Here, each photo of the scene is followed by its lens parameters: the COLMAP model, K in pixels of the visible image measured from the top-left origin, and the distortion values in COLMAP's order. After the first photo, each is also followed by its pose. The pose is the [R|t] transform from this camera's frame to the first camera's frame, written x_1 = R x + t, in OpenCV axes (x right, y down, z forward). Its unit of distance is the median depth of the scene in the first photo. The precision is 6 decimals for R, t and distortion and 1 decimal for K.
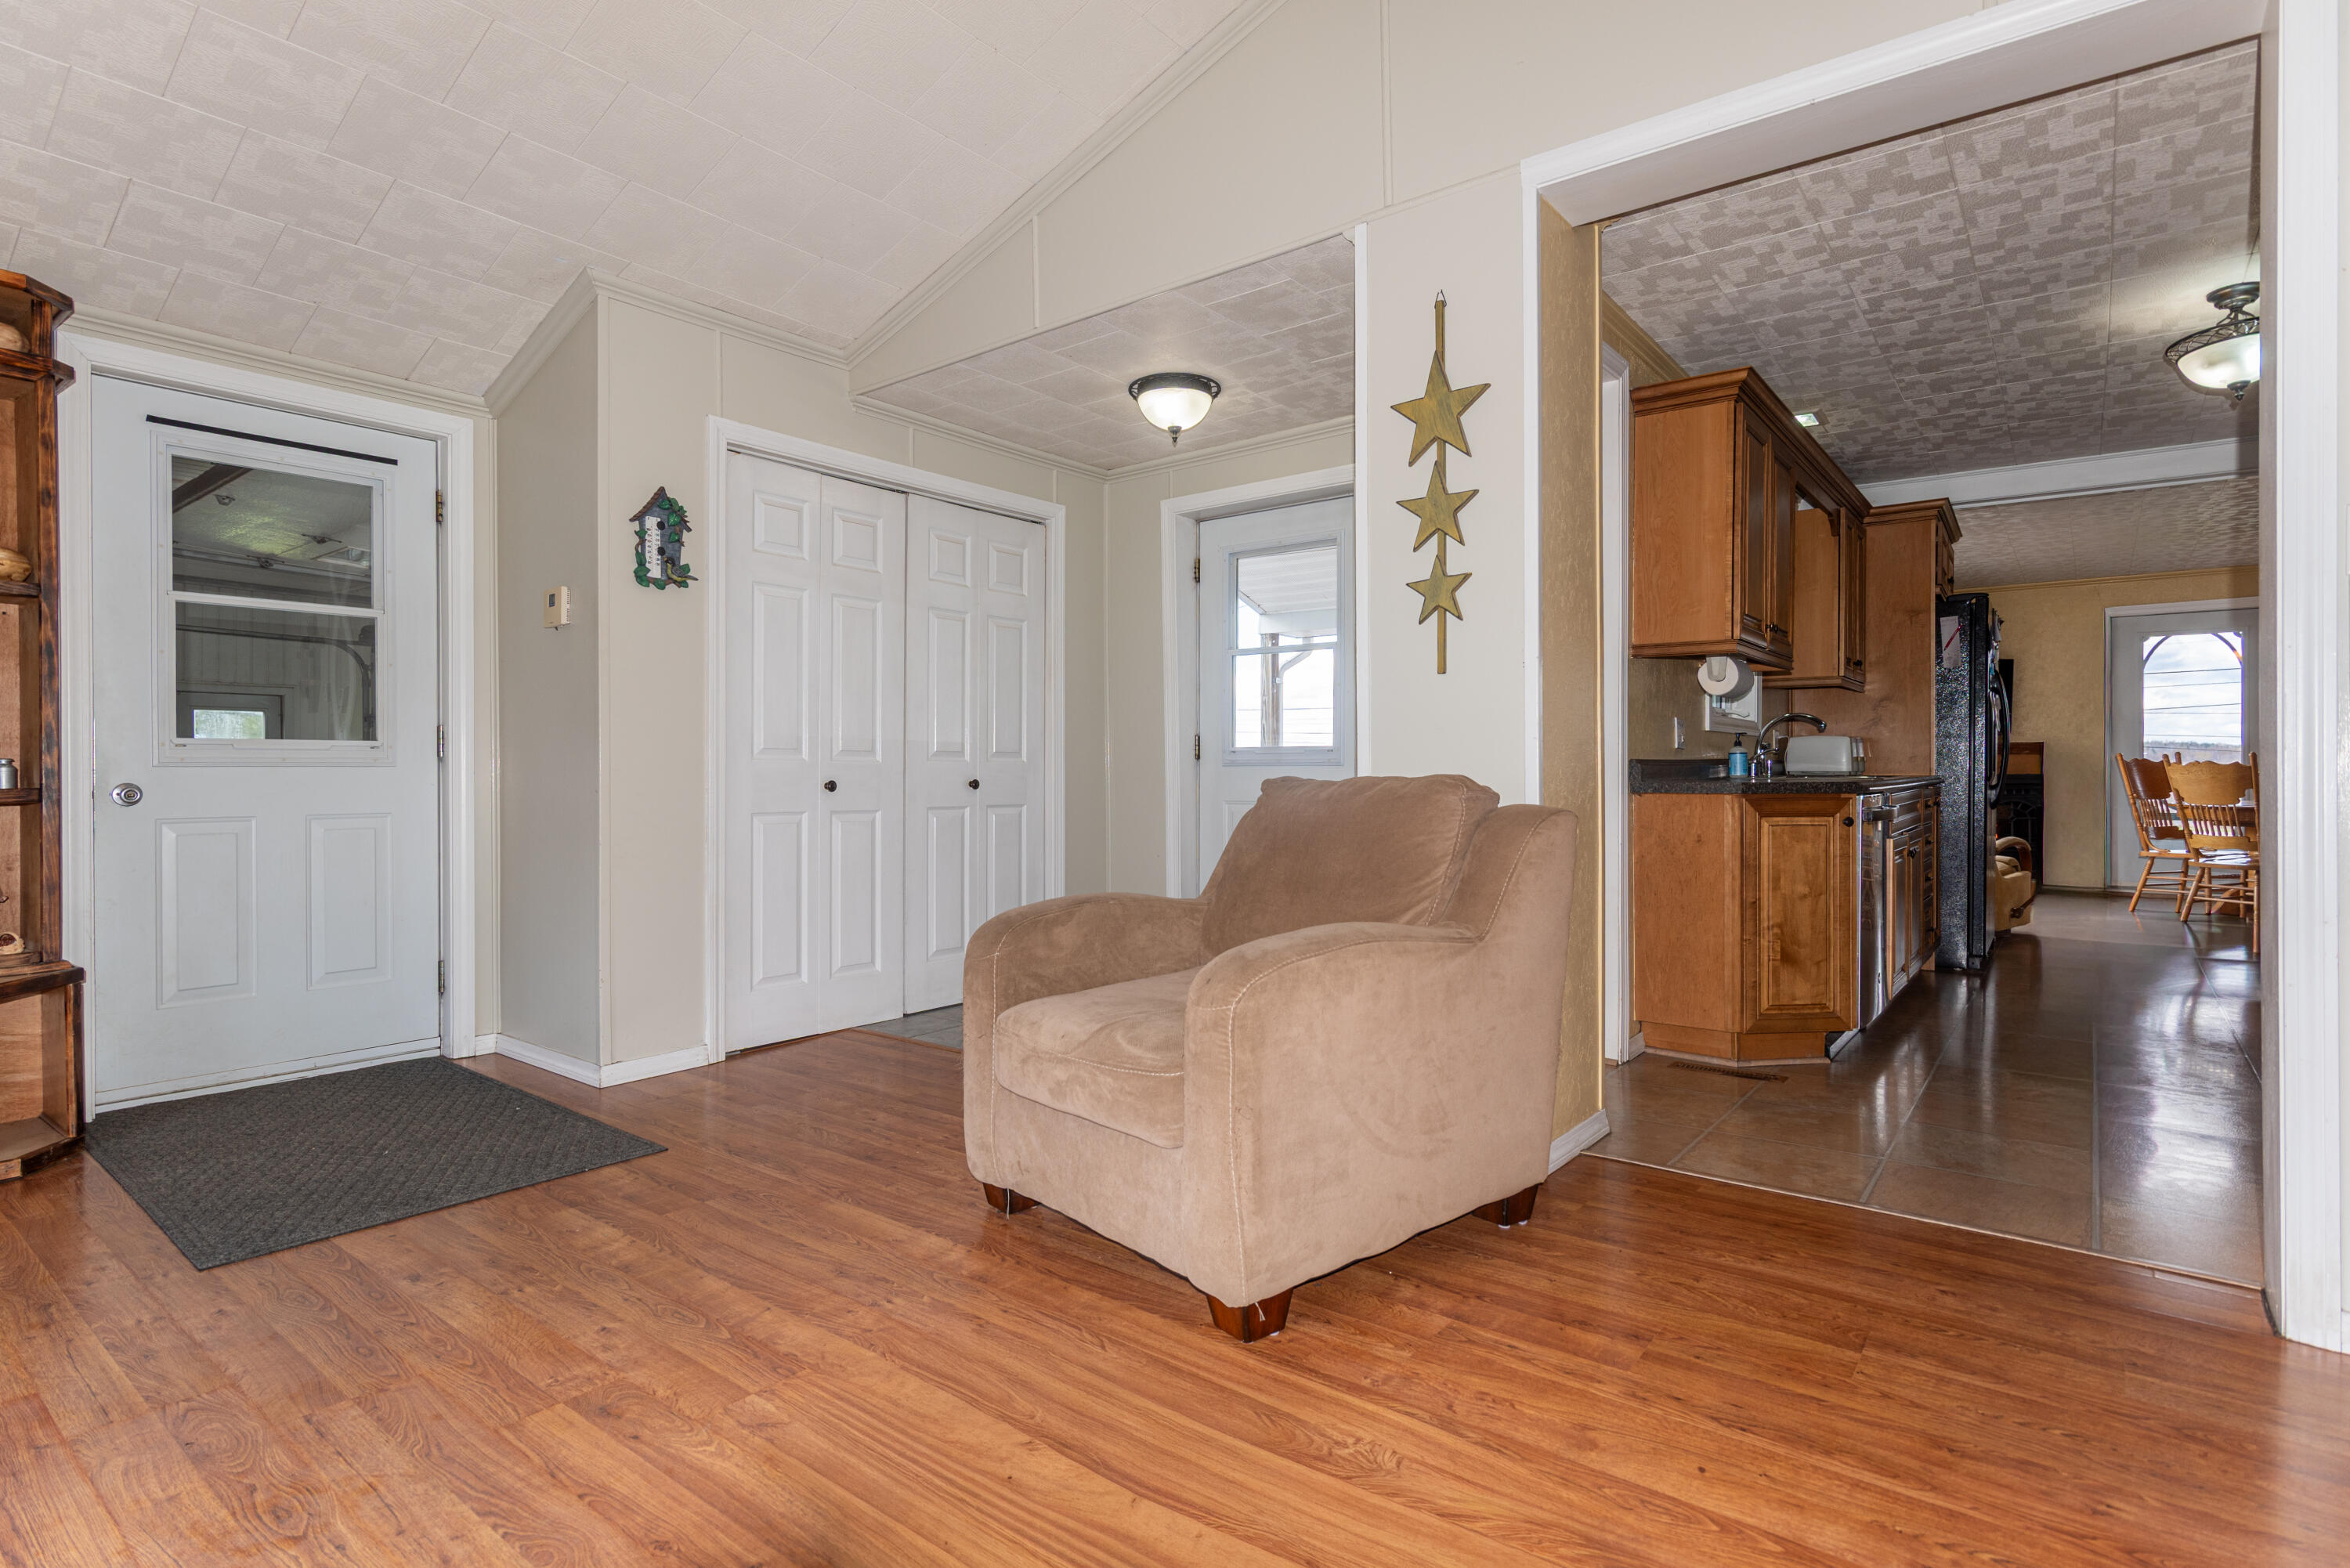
lens RADIAL K [[1193.5, 0, 1172.7], [0, 1193.5, 727.2], [0, 0, 1]] dist [0.004398, 0.000702]
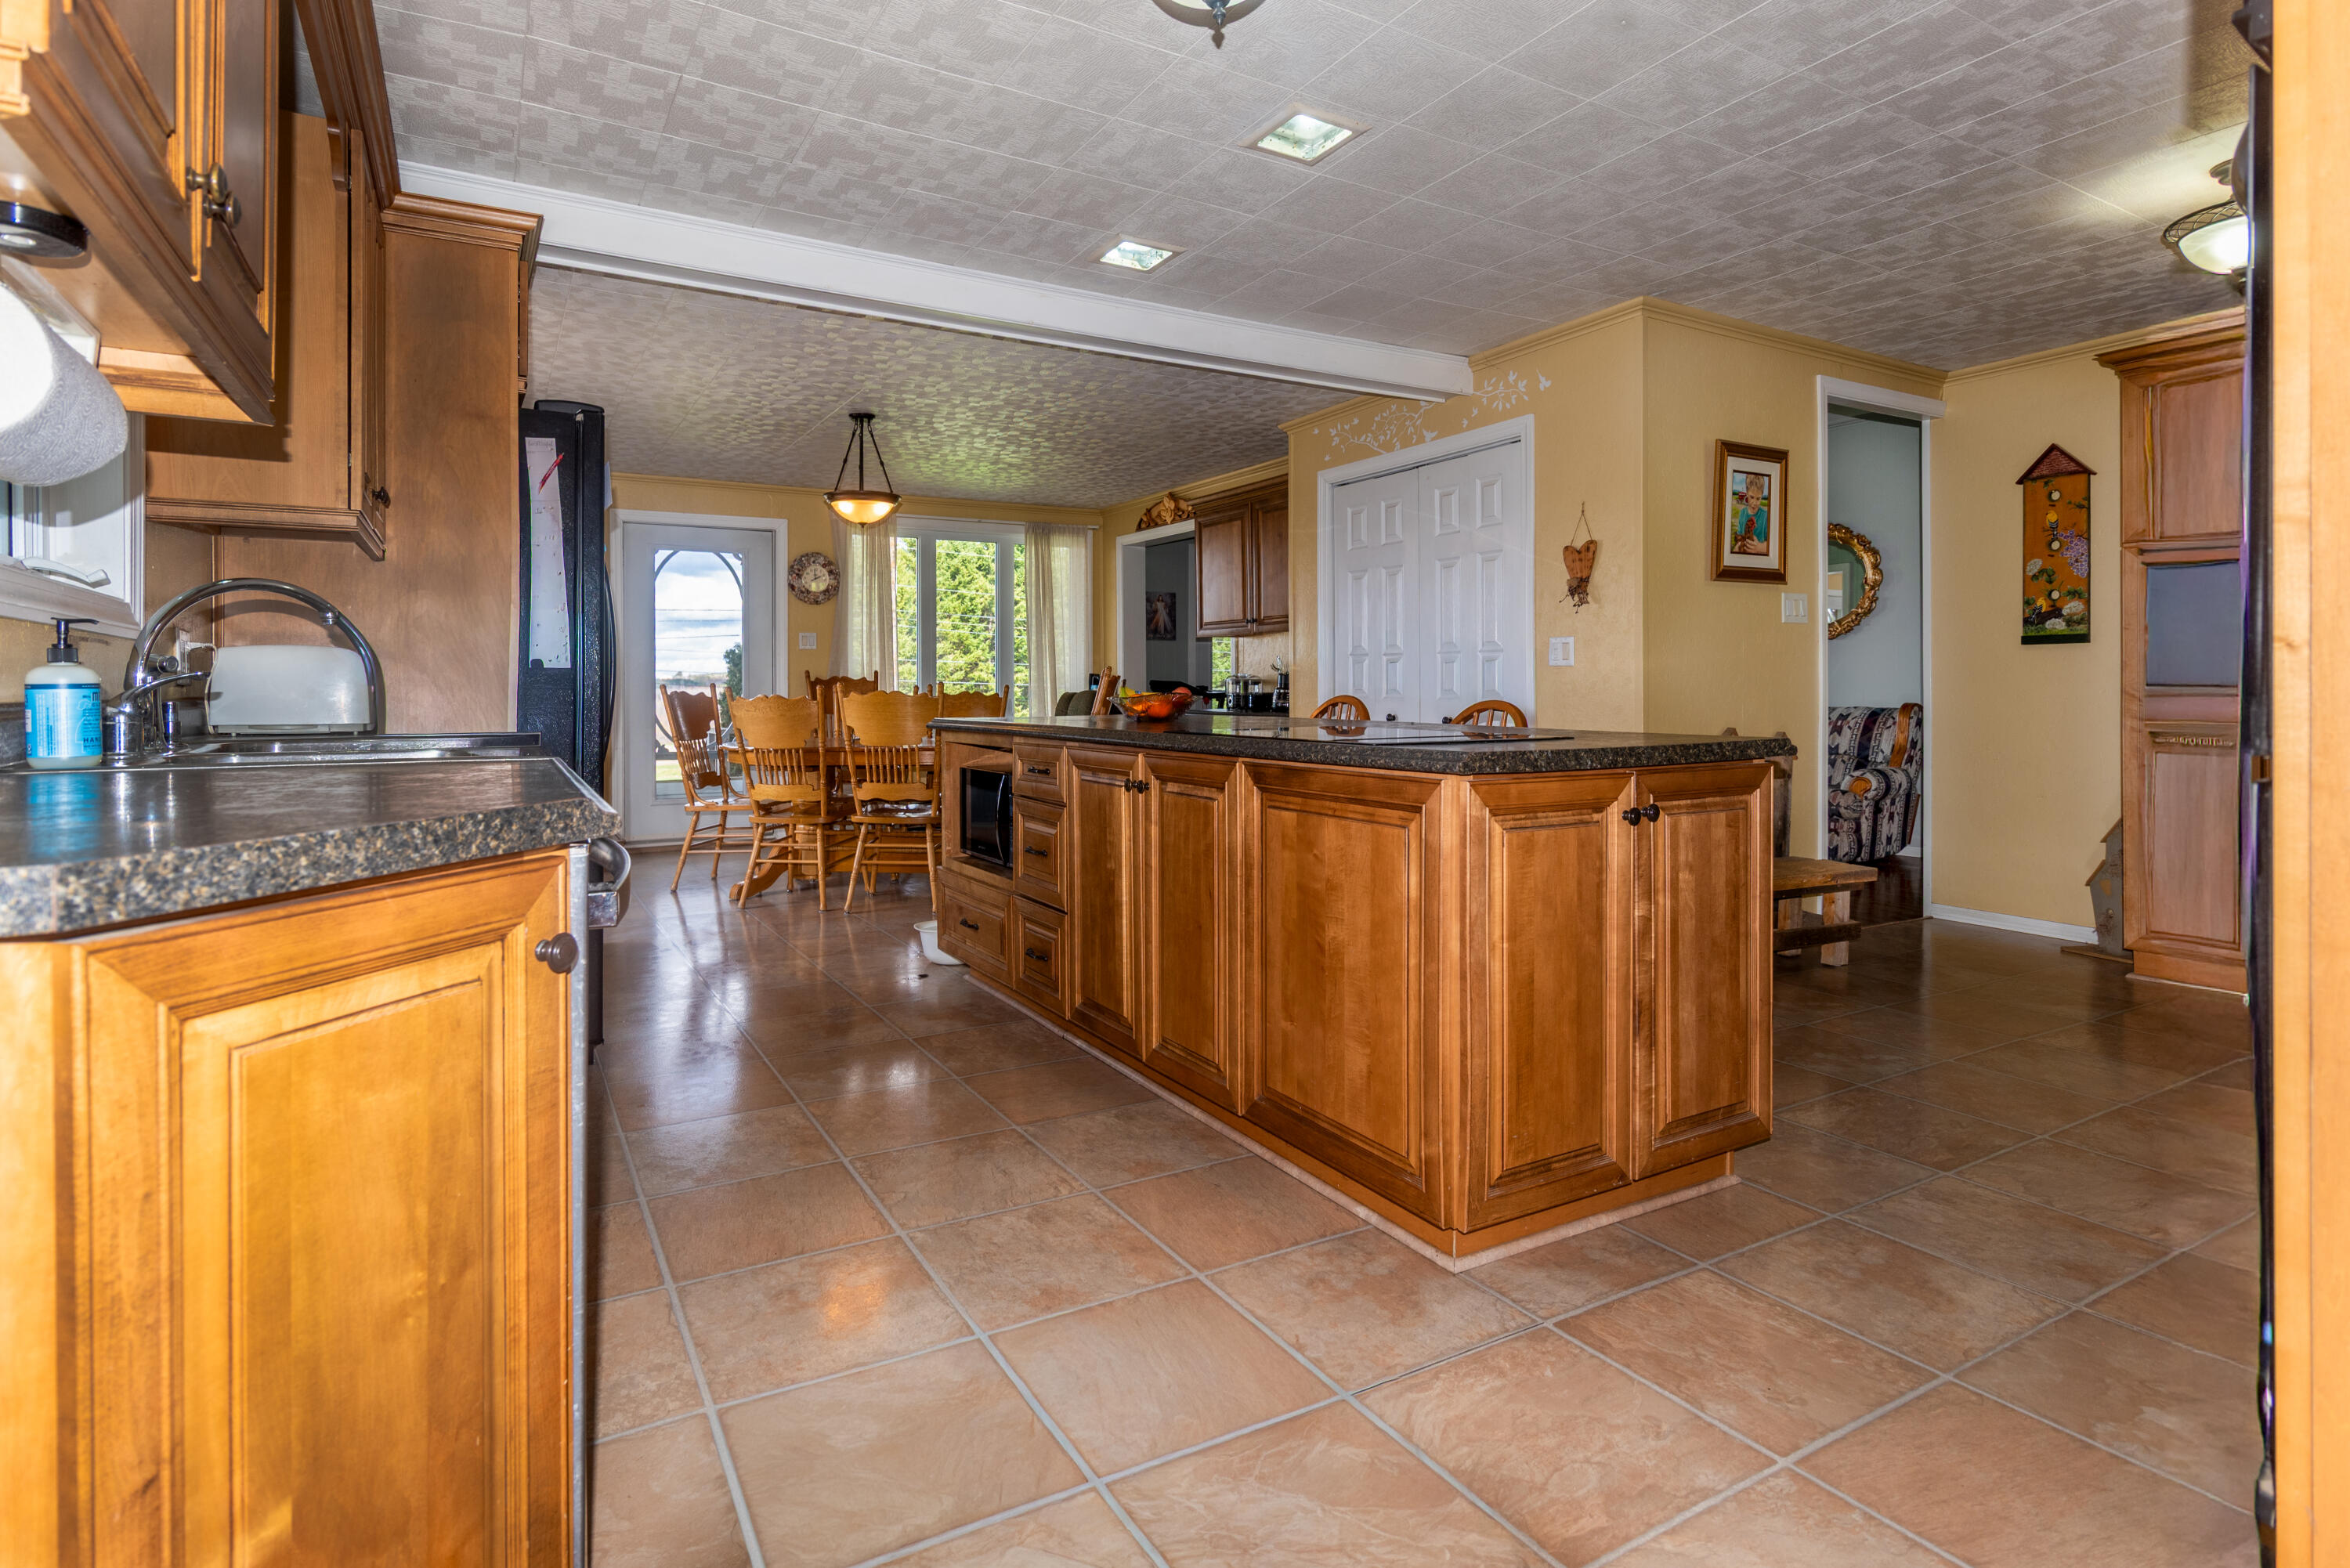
lens RADIAL K [[1193.5, 0, 1172.7], [0, 1193.5, 727.2], [0, 0, 1]] dist [0.004398, 0.000702]
pose [[0.381209, -0.024407, 0.924167, 0.502224], [-0.035646, 0.998520, 0.041075, 0.016120], [-0.923802, -0.048601, 0.379775, 1.047707]]
